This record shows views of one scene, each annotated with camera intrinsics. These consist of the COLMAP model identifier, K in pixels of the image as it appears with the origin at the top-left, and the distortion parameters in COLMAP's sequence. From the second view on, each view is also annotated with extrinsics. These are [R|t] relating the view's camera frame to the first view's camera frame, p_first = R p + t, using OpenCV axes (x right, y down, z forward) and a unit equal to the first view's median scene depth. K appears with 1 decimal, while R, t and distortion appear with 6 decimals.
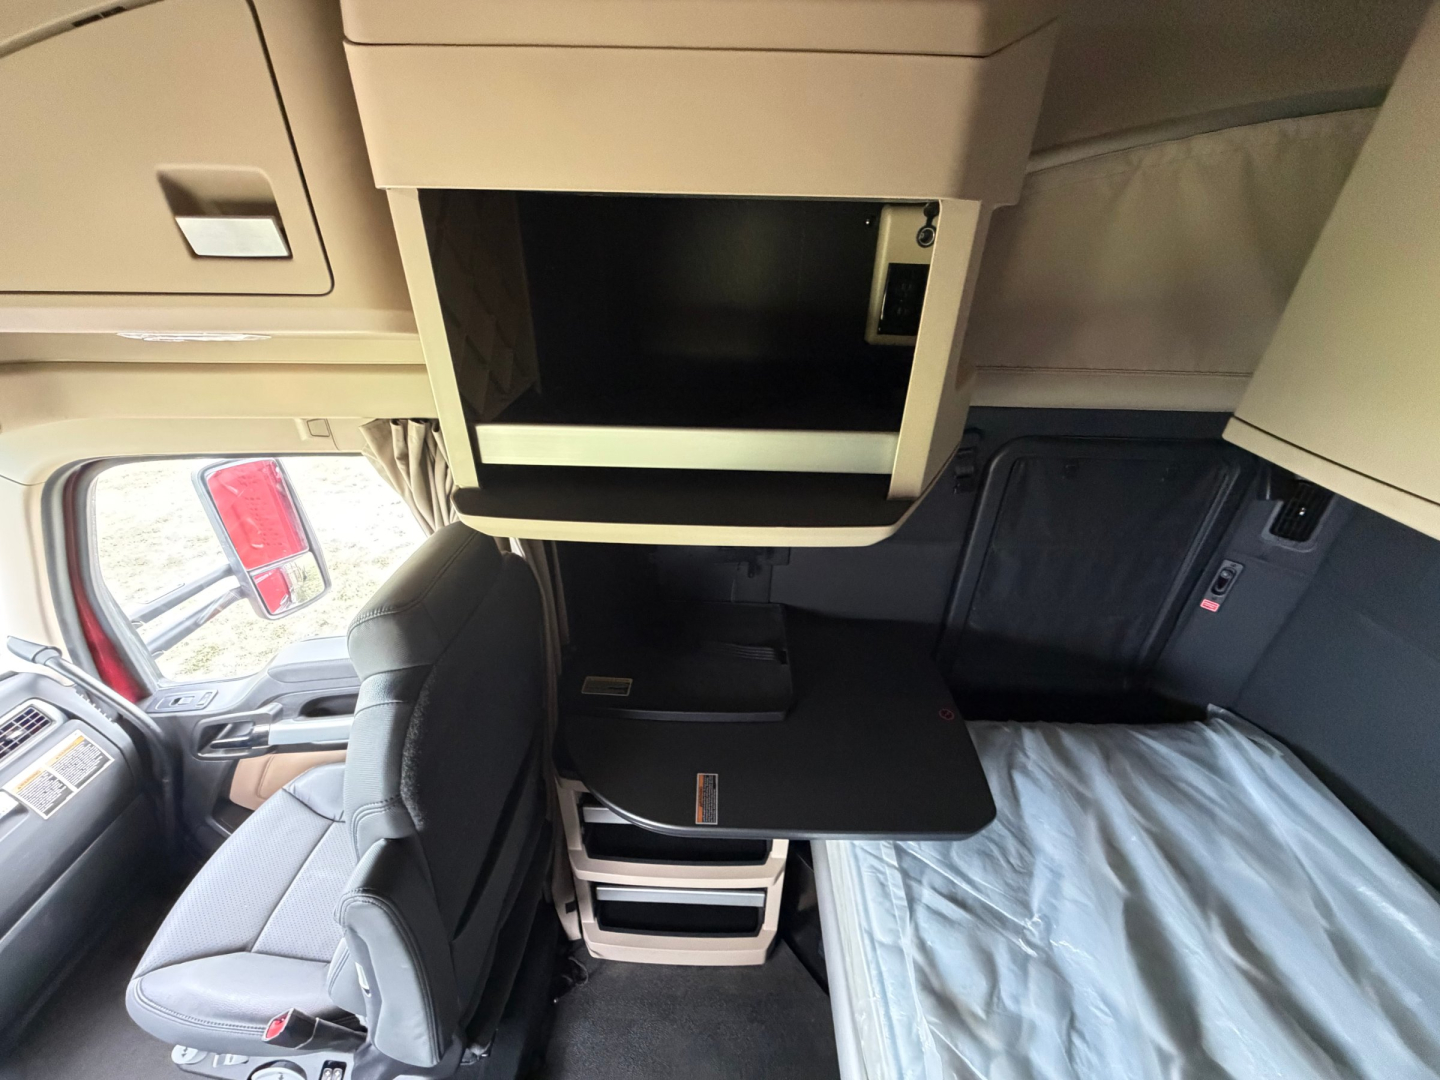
lens RADIAL K [[570.5, 0, 720.0], [0, 570.5, 540.0], [0, 0, 1]] dist [-0.001425, 0.000210]
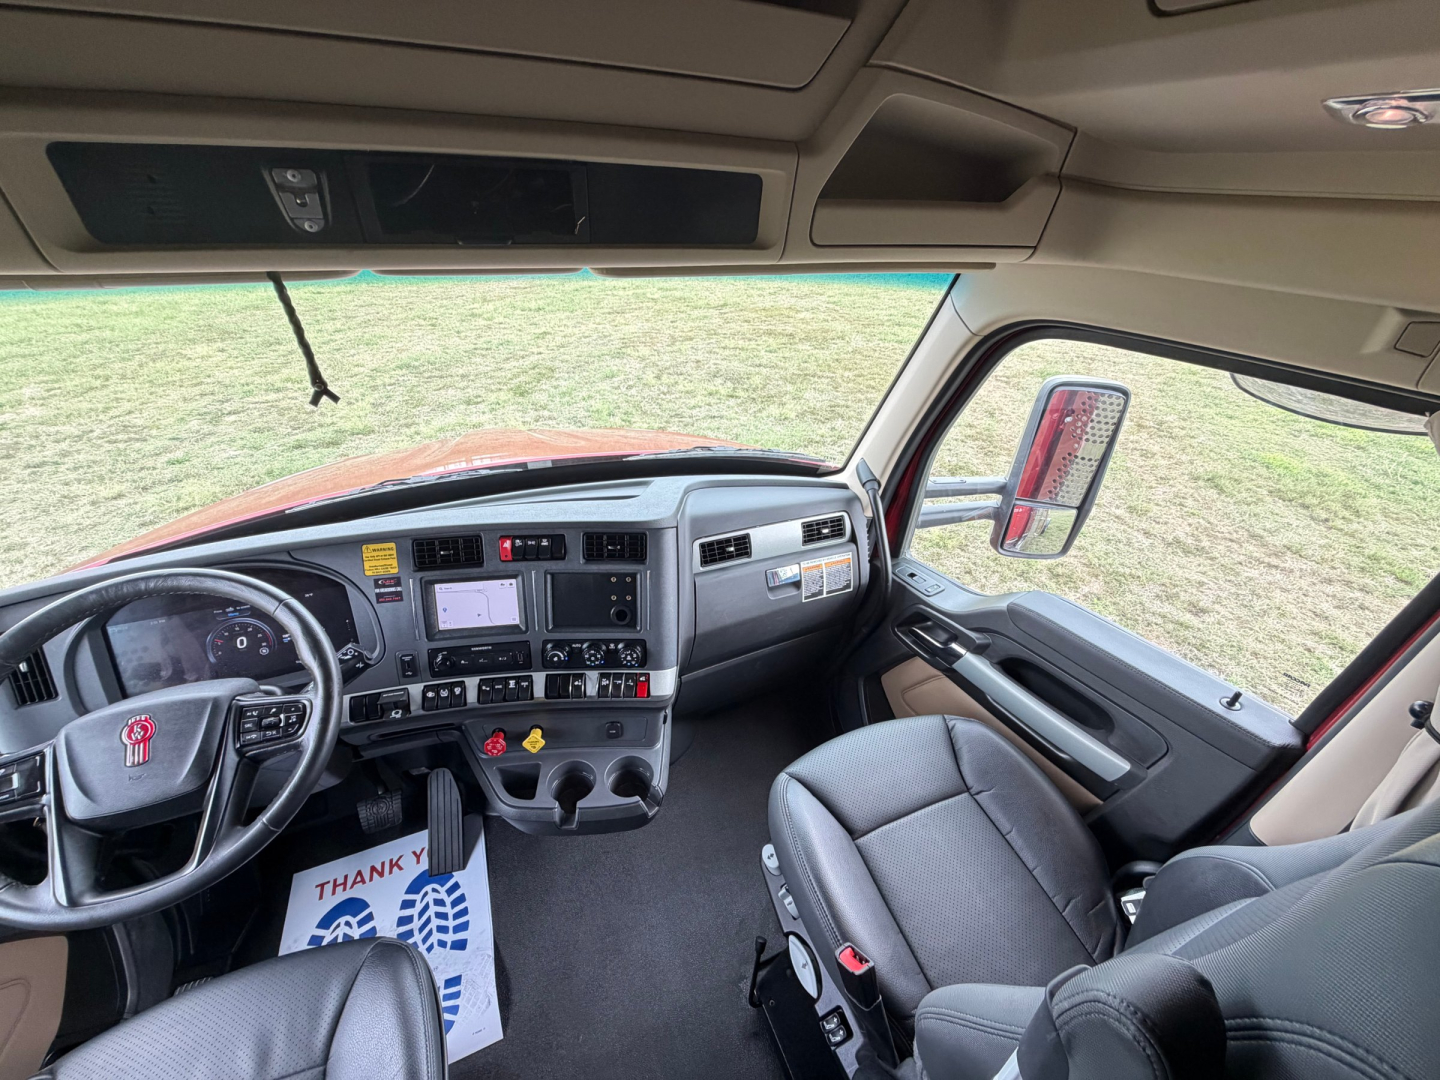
lens RADIAL K [[570.5, 0, 720.0], [0, 570.5, 540.0], [0, 0, 1]] dist [-0.001425, 0.000210]
pose [[0.410190, 0.481457, -0.774561, -0.328001], [-0.479046, 0.836443, 0.266230, 0.122243], [0.776054, 0.261845, 0.573740, 0.116072]]
